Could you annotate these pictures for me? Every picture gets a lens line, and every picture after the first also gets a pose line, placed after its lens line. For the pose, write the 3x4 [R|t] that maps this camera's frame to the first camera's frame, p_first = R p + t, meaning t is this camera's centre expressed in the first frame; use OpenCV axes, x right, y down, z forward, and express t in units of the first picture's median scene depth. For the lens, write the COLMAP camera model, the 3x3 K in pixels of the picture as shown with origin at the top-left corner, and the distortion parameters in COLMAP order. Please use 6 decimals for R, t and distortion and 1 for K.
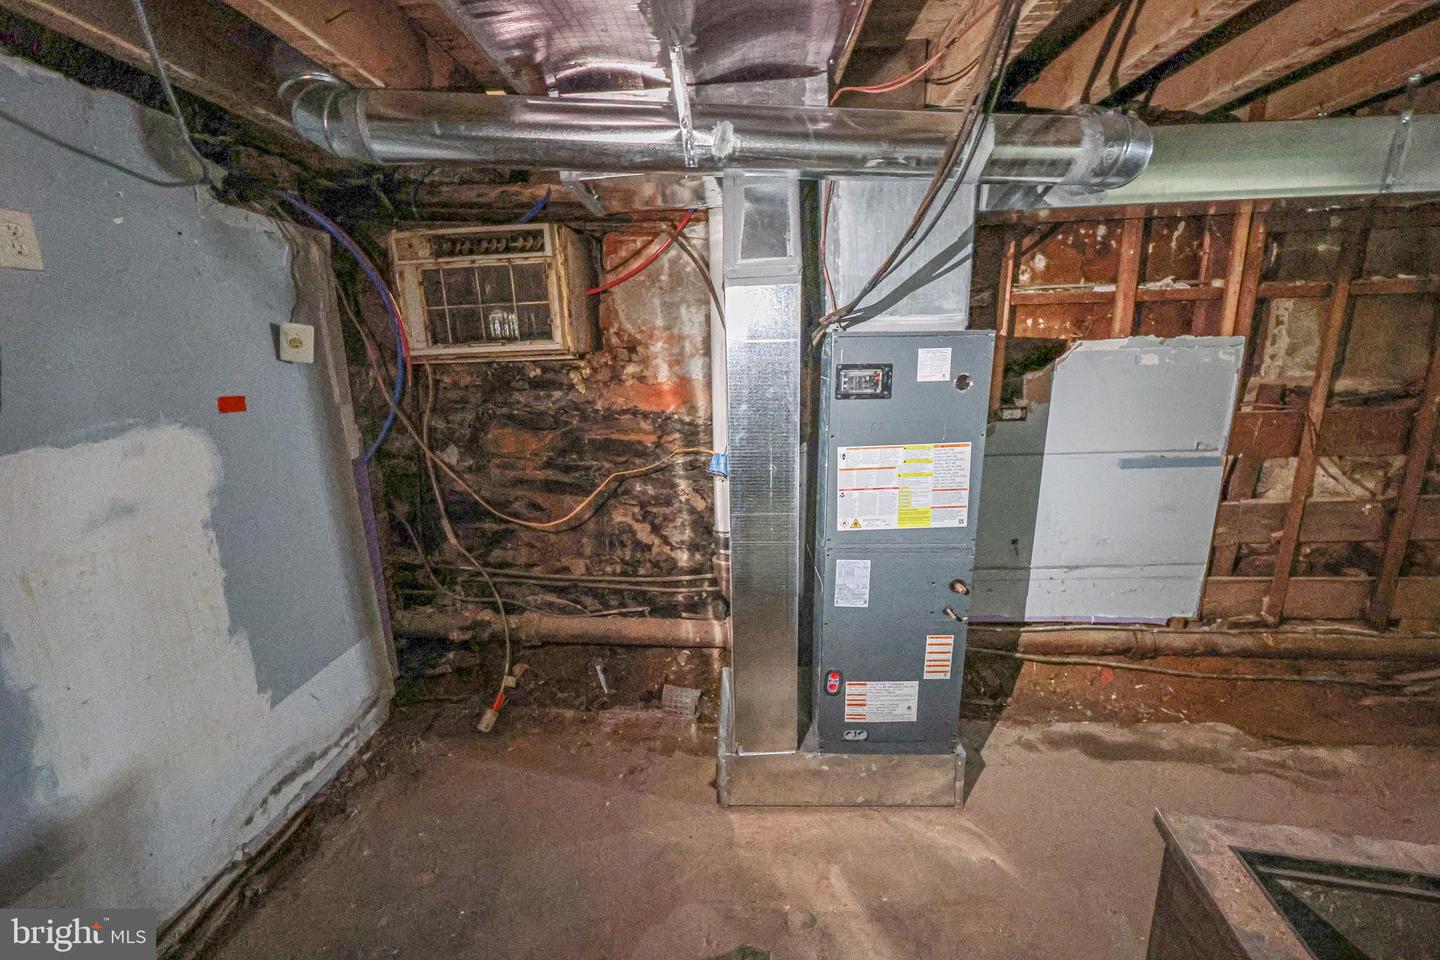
lens RADIAL K [[567.8, 0, 723.6], [0, 567.8, 472.8], [0, 0, 1]] dist [-0.006584, 0.000874]
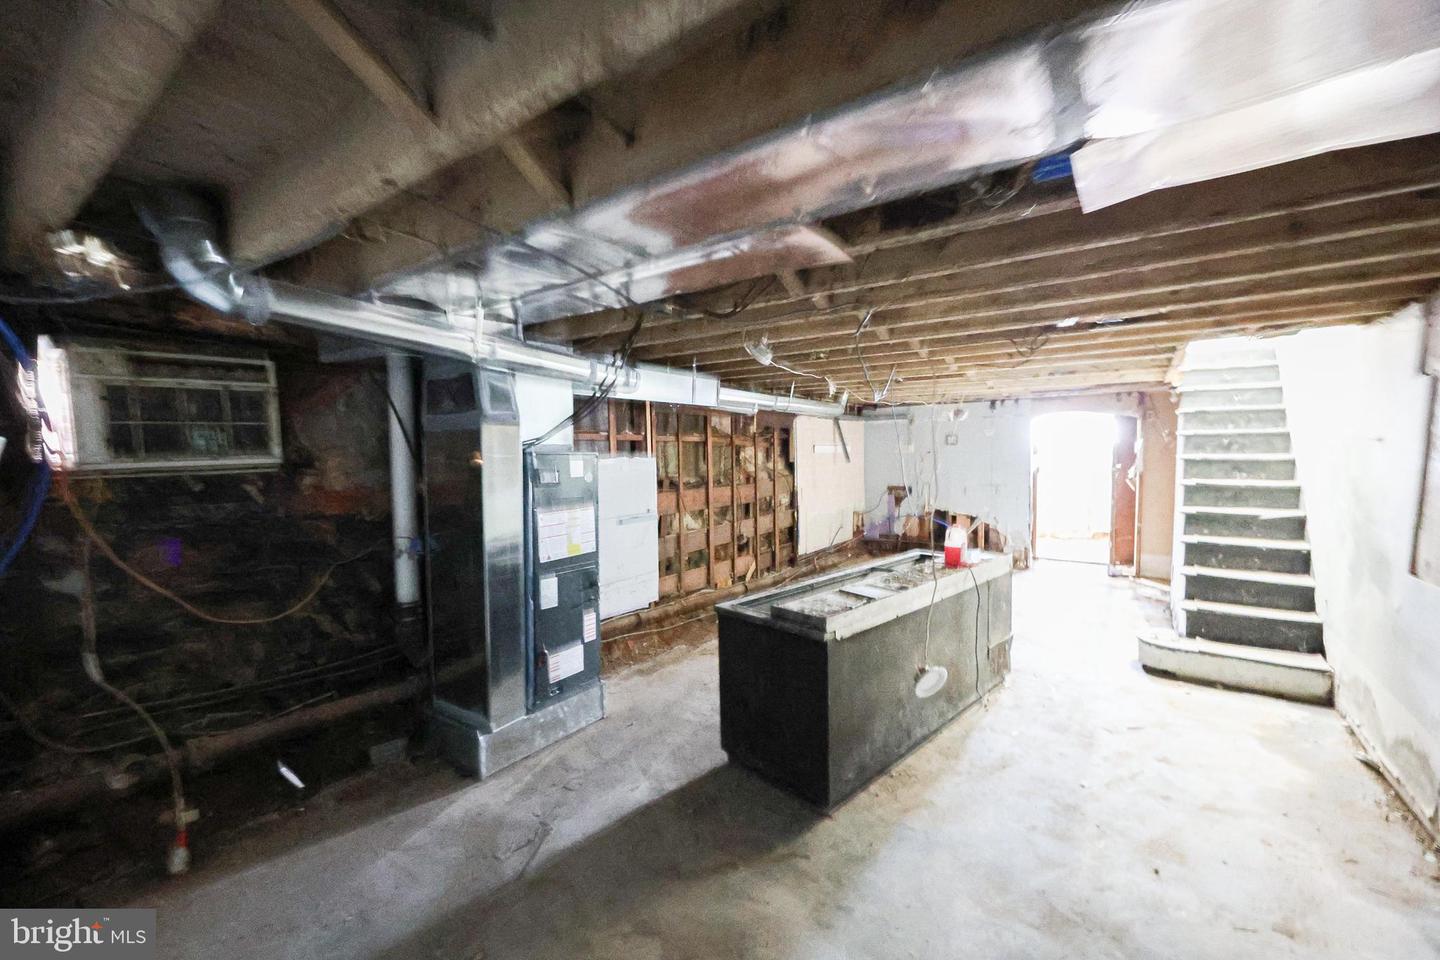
lens RADIAL K [[567.8, 0, 716.8], [0, 567.8, 481.8], [0, 0, 1]] dist [-0.006584, 0.000874]
pose [[0.566498, -0.029614, 0.823531, -0.648955], [0.187797, 0.977697, -0.094026, 0.087709], [-0.802379, 0.207923, 0.559425, -0.326368]]
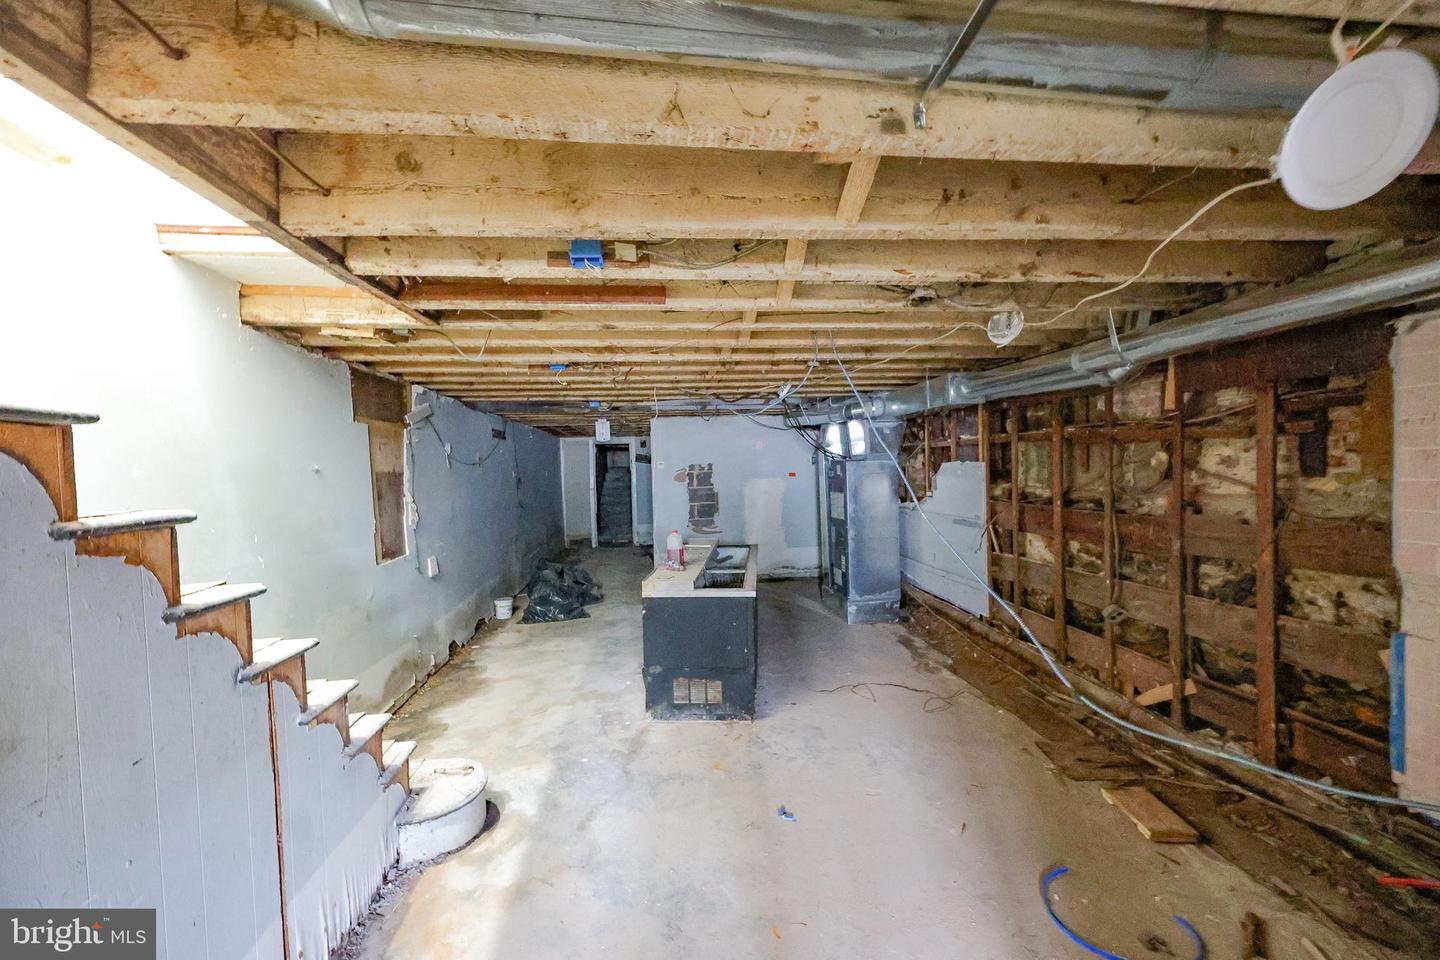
lens RADIAL K [[567.8, 0, 721.4], [0, 567.8, 479.9], [0, 0, 1]] dist [-0.006584, 0.000874]
pose [[0.160911, 0.051552, -0.985622, 2.519898], [-0.205542, 0.978490, 0.017622, -0.025568], [0.965329, 0.199751, 0.168046, -0.188195]]
